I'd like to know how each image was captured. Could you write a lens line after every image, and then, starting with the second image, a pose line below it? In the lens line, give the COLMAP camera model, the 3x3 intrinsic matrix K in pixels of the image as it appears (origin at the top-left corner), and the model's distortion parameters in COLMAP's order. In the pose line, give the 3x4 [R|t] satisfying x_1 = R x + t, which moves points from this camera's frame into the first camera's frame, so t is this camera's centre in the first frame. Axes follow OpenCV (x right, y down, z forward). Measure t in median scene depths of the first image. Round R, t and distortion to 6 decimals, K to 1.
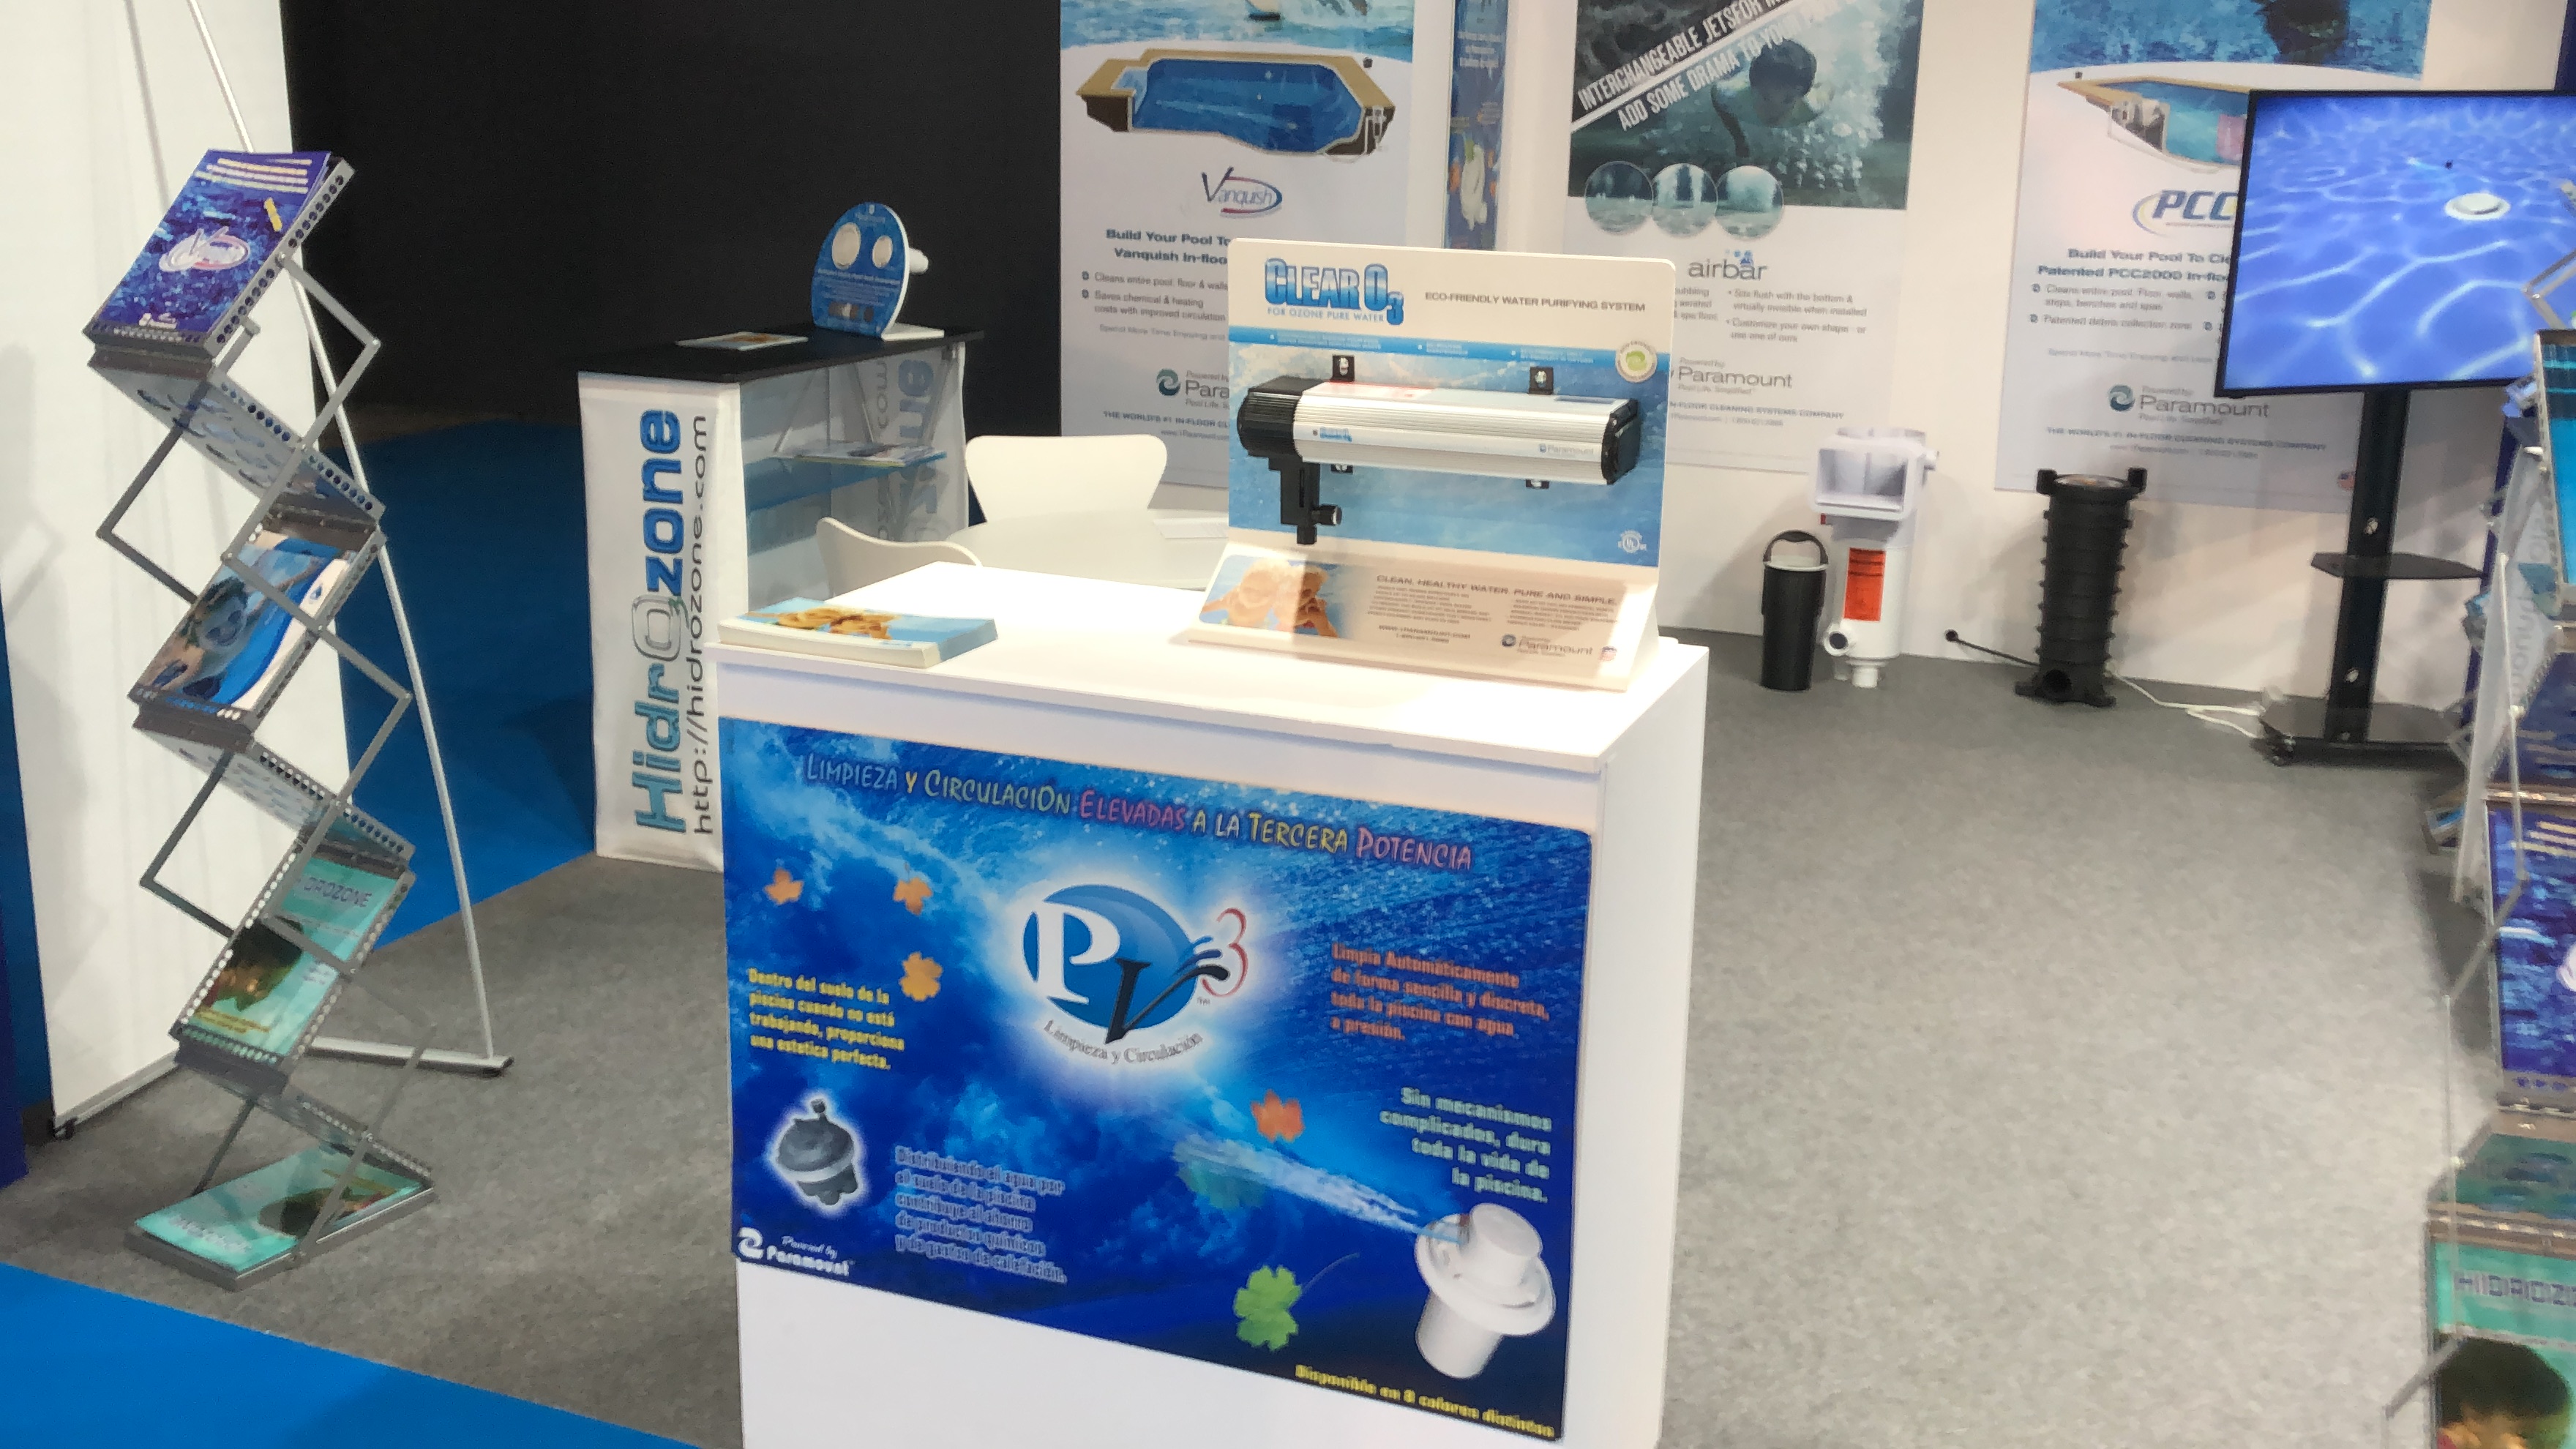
lens RADIAL K [[2391.8, 0, 1346.2], [0, 2391.8, 668.6], [0, 0, 1]] dist [0.133785, -0.380920]
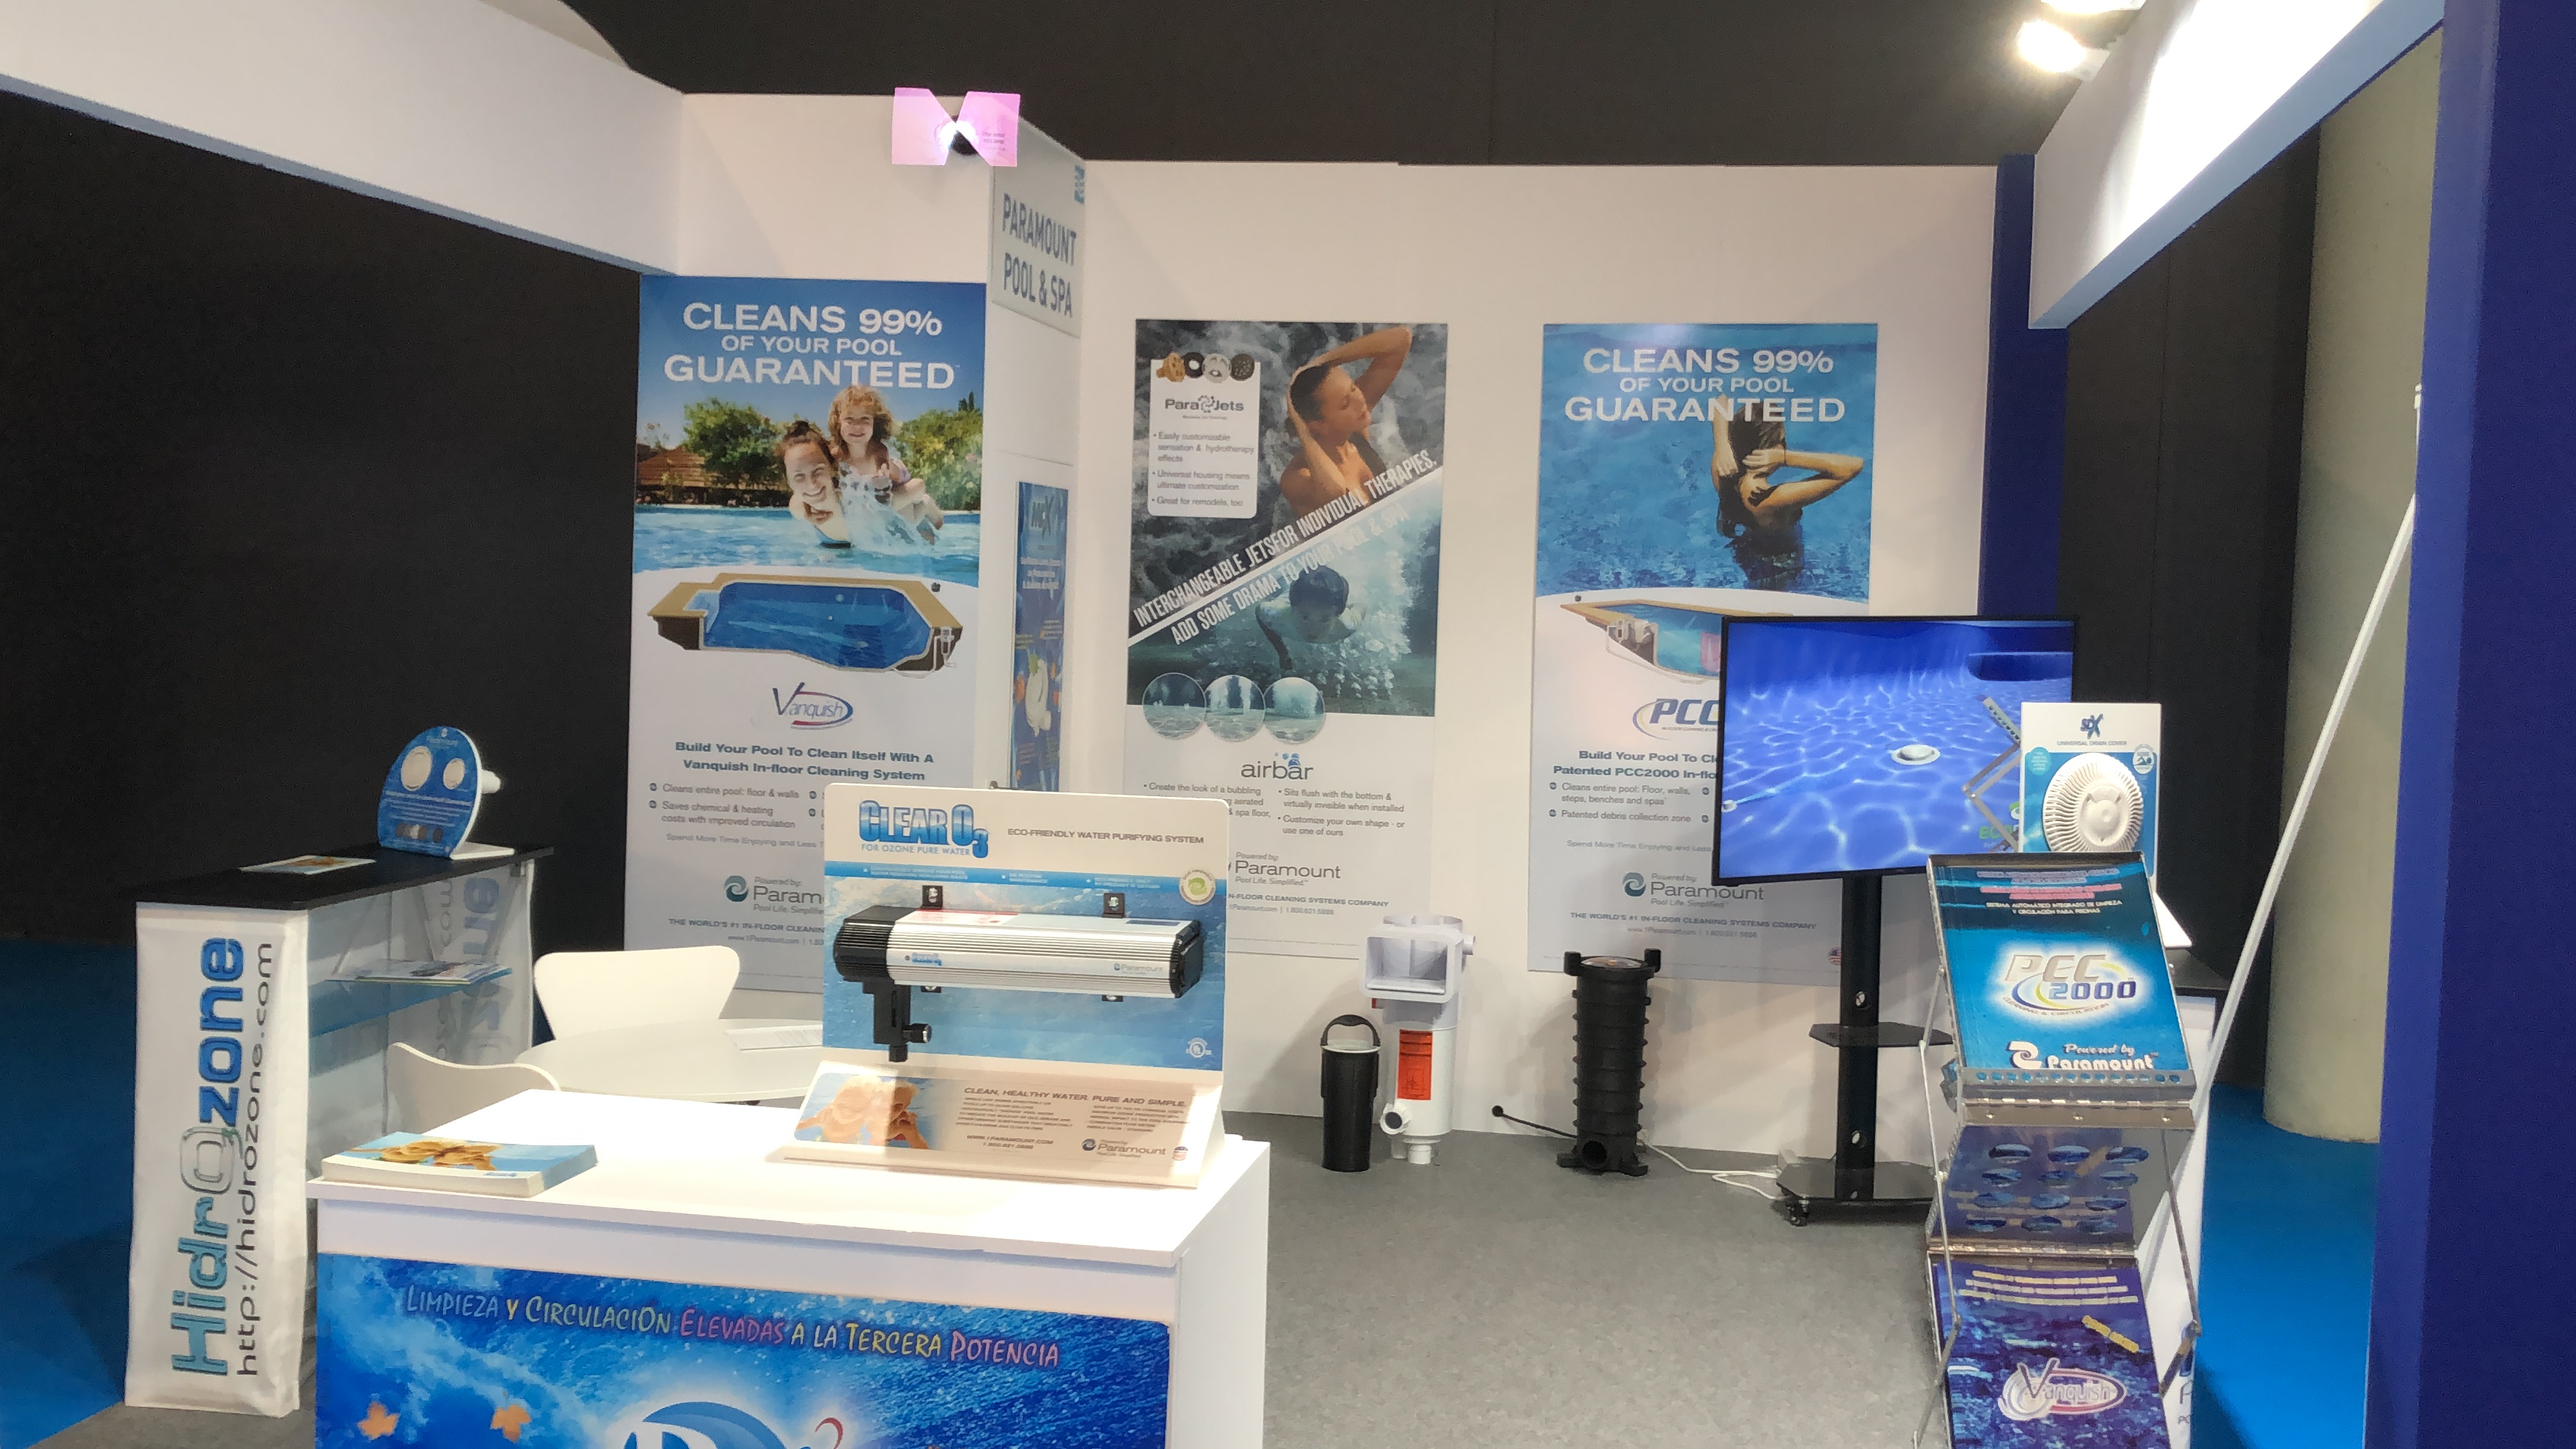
lens RADIAL K [[2386.6, 0, 1334.9], [0, 2386.6, 678.9], [0, 0, 1]] dist [0.218302, -0.918538]
pose [[0.984065, -0.006302, 0.177696, -0.007026], [0.040498, 0.981049, -0.189480, -0.003489], [-0.173134, 0.193657, 0.965672, -0.054636]]
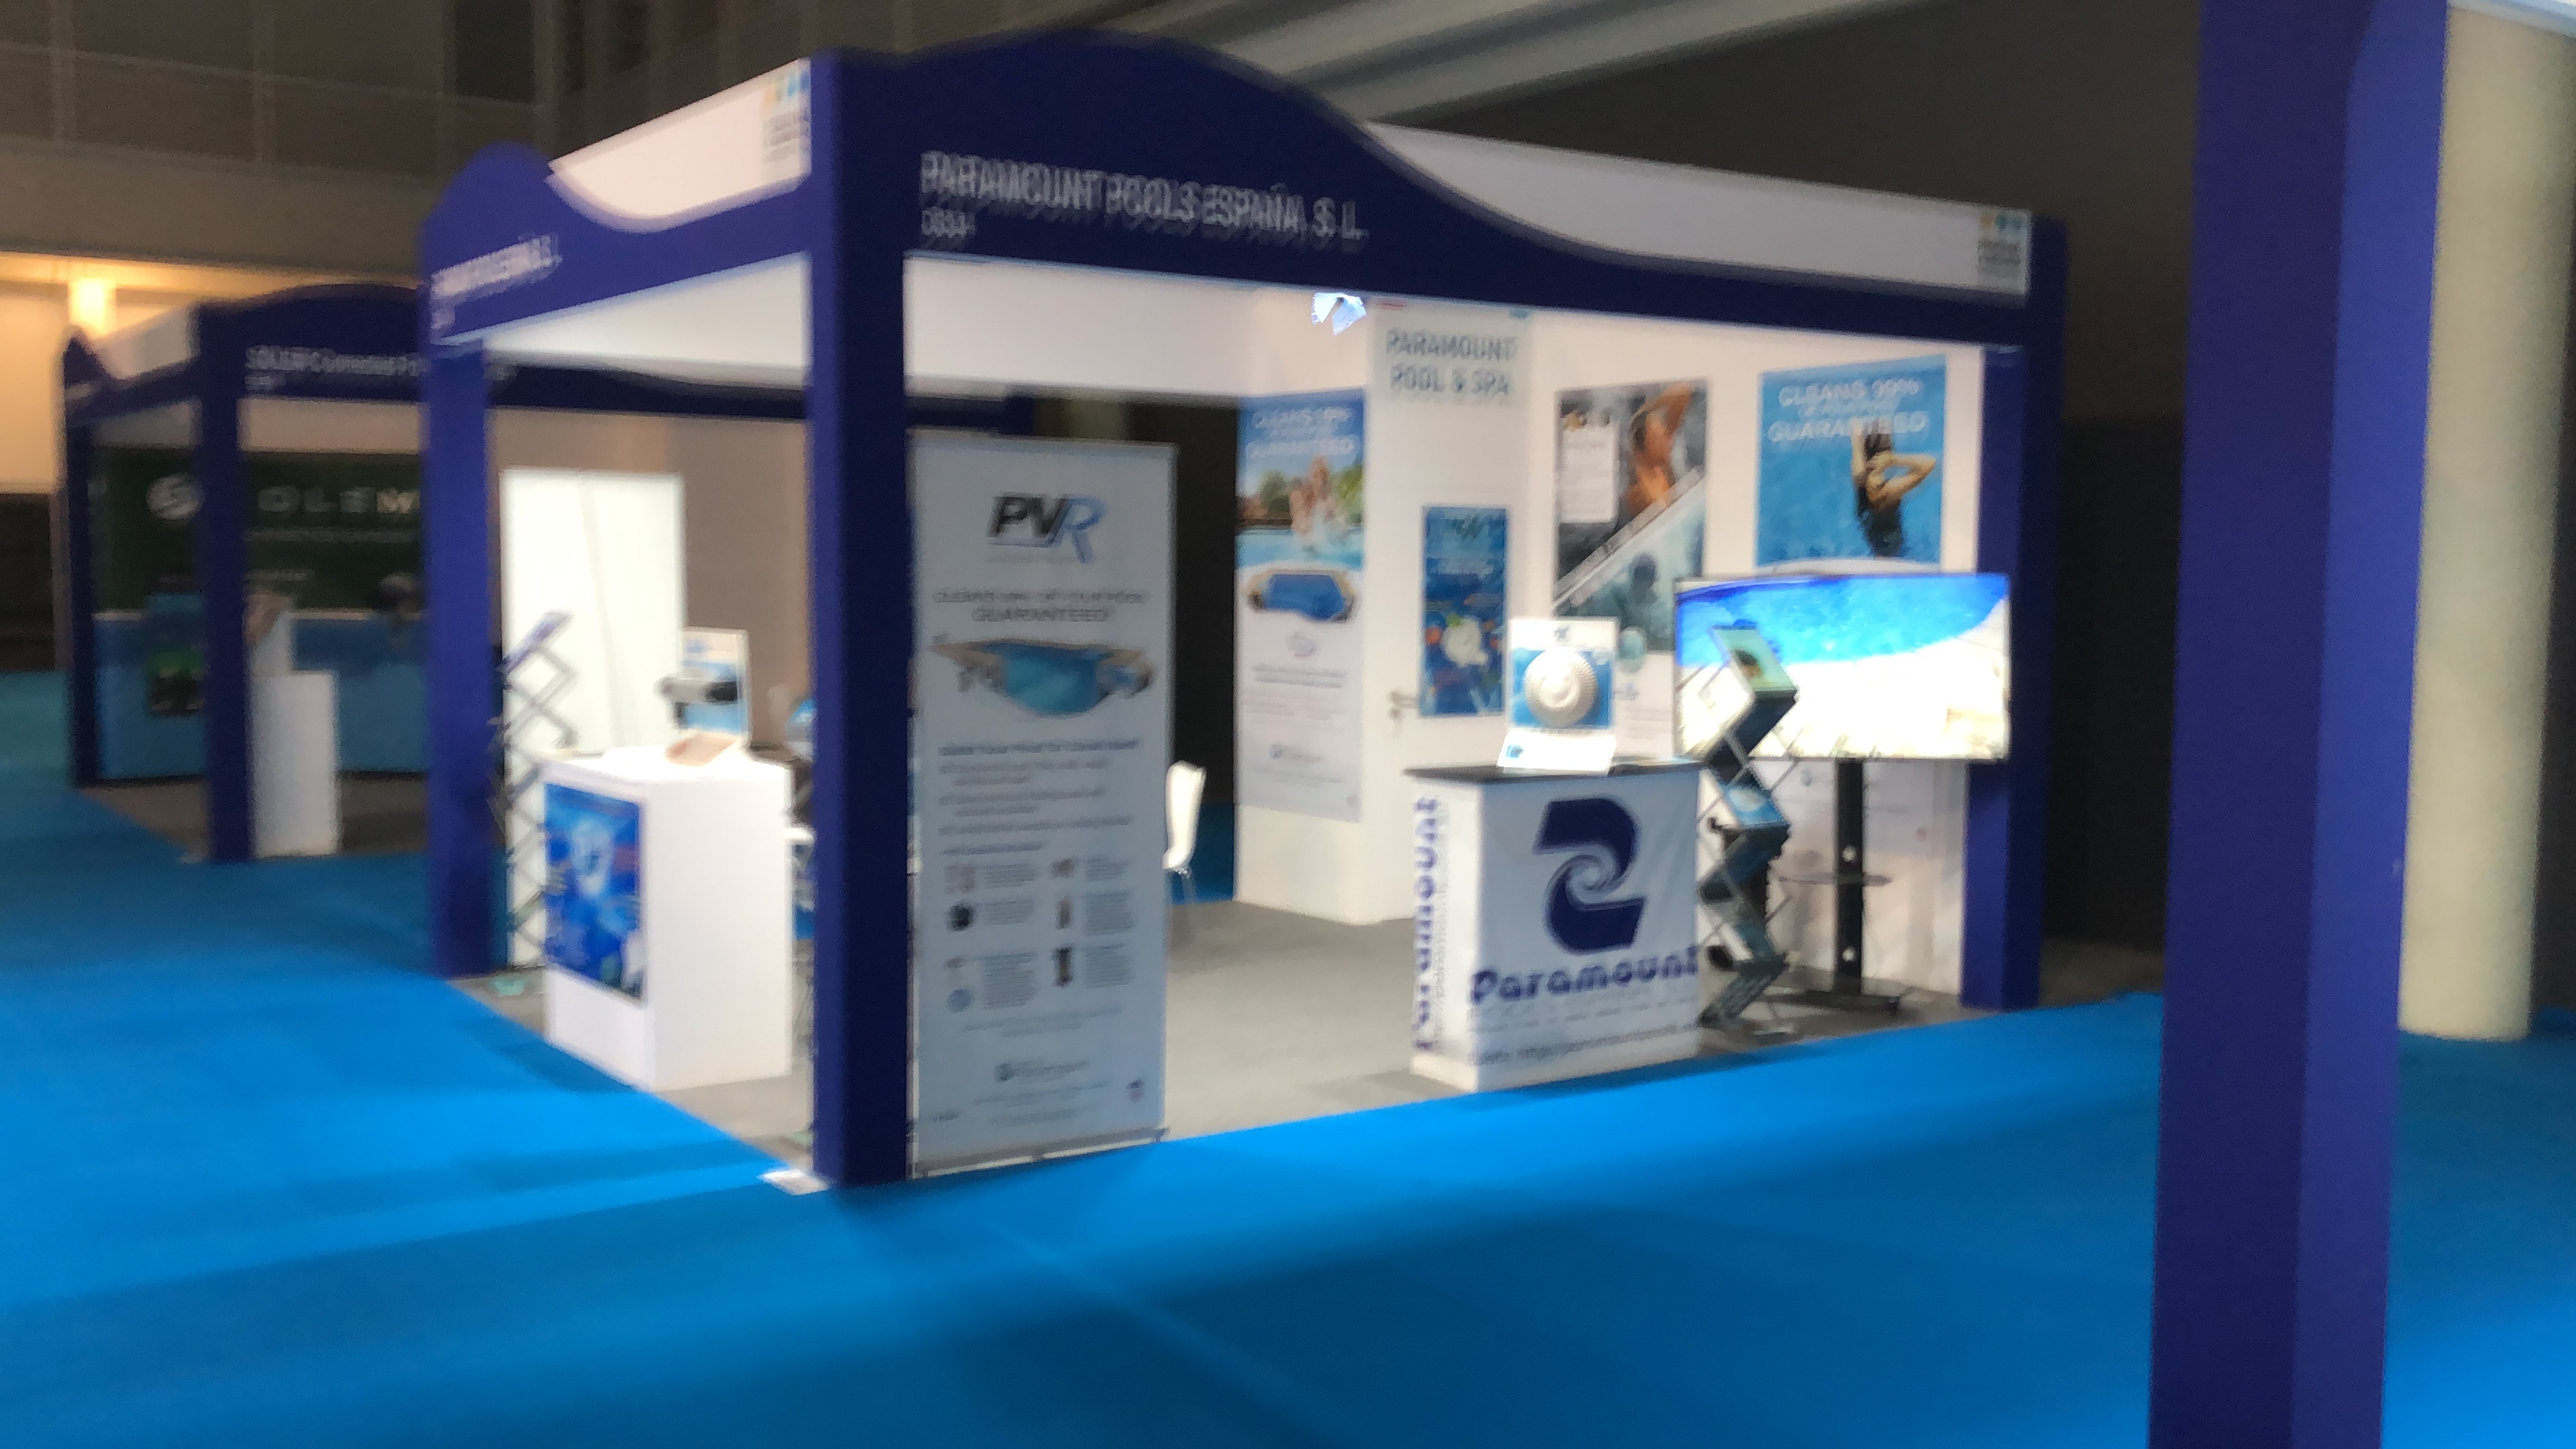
lens RADIAL K [[2380.0, 0, 1284.8], [0, 2380.0, 725.5], [0, 0, 1]] dist [0.149329, -0.497357]
pose [[0.815772, 0.013798, -0.578209, 1.101588], [-0.120964, 0.981677, -0.147236, 0.138551], [0.565583, 0.190054, 0.802494, -0.465943]]
